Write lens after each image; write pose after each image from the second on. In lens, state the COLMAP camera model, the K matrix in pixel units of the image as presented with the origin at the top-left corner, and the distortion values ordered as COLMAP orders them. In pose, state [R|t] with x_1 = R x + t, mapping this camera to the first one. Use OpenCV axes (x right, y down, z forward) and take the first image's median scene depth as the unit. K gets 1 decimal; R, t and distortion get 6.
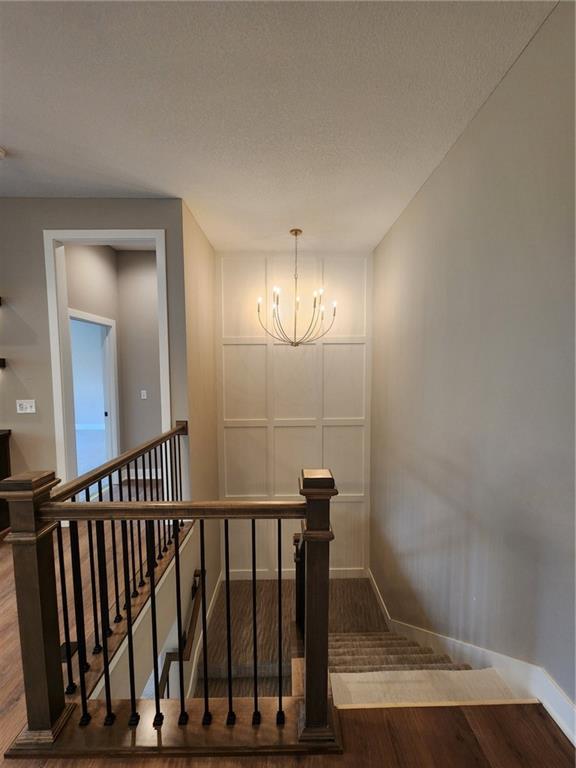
lens RADIAL K [[307.9, 0, 289.4], [0, 307.9, 380.0], [0, 0, 1]] dist [0.002110, 0.000178]
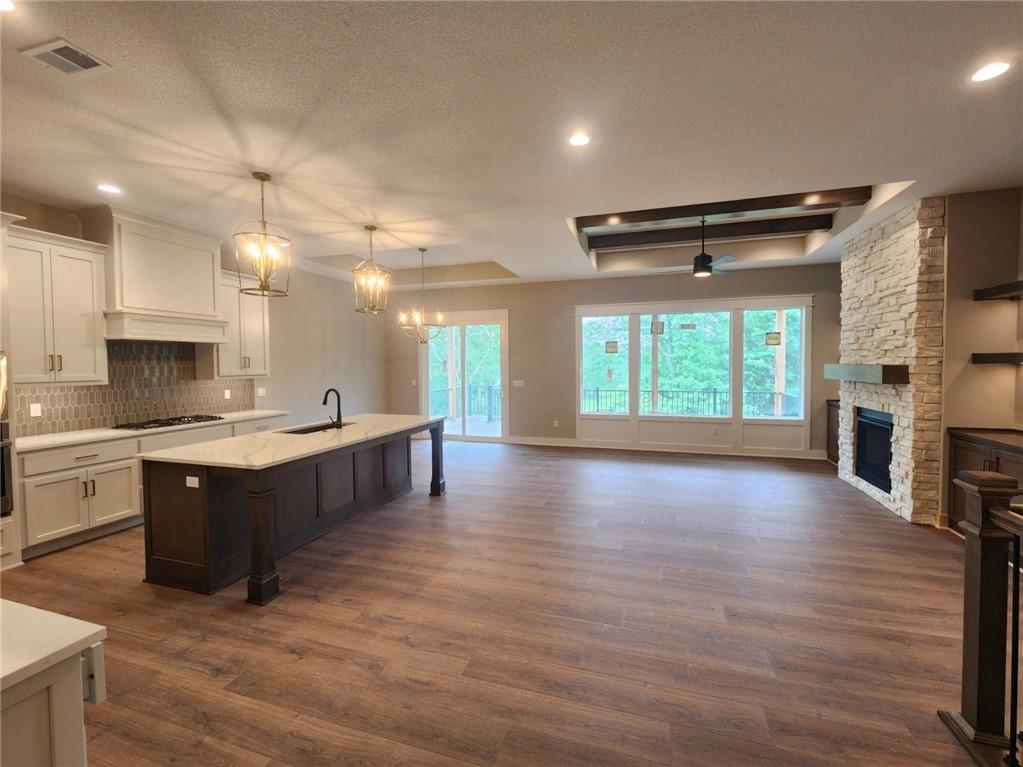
lens RADIAL K [[421.4, 0, 516.5], [0, 421.4, 377.8], [0, 0, 1]] dist [-0.002142, -0.000061]
pose [[-0.319742, 0.035480, -0.946840, 0.862933], [-0.032620, 0.998294, 0.048423, -0.012314], [0.946943, 0.046369, -0.318039, -0.013315]]
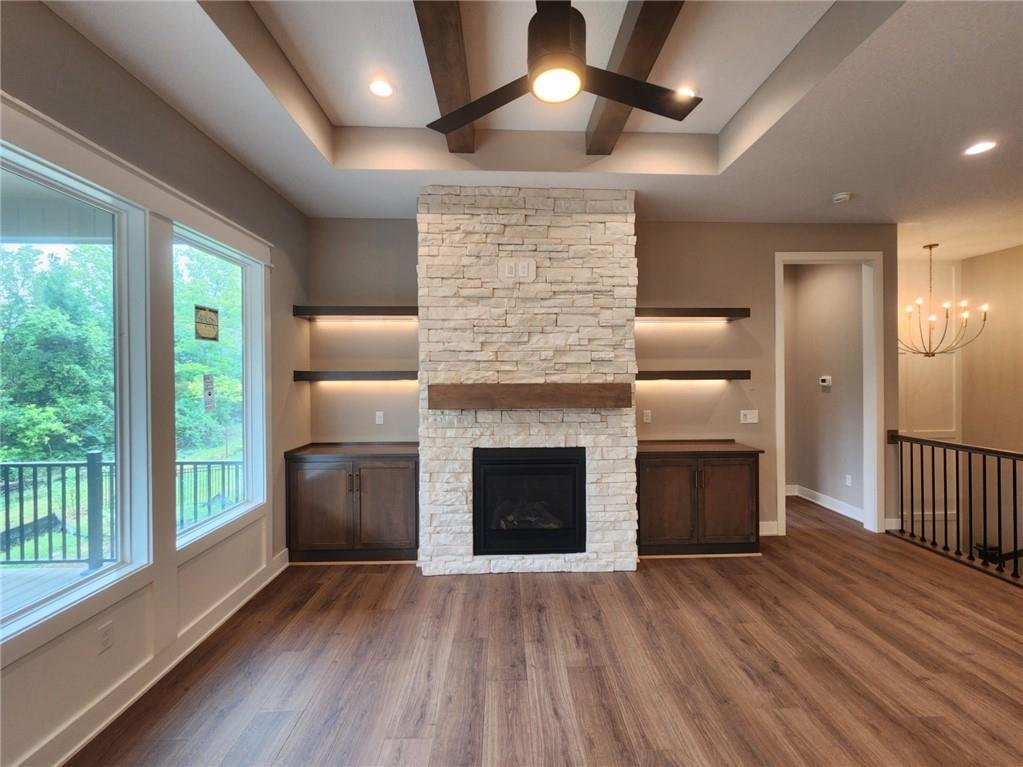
lens RADIAL K [[421.4, 0, 516.5], [0, 421.4, 377.8], [0, 0, 1]] dist [-0.002142, -0.000061]
pose [[0.999629, -0.005249, 0.026723, -2.329806], [0.006336, 0.999148, -0.040785, 0.010427], [-0.026486, 0.040939, 0.998811, -0.575359]]
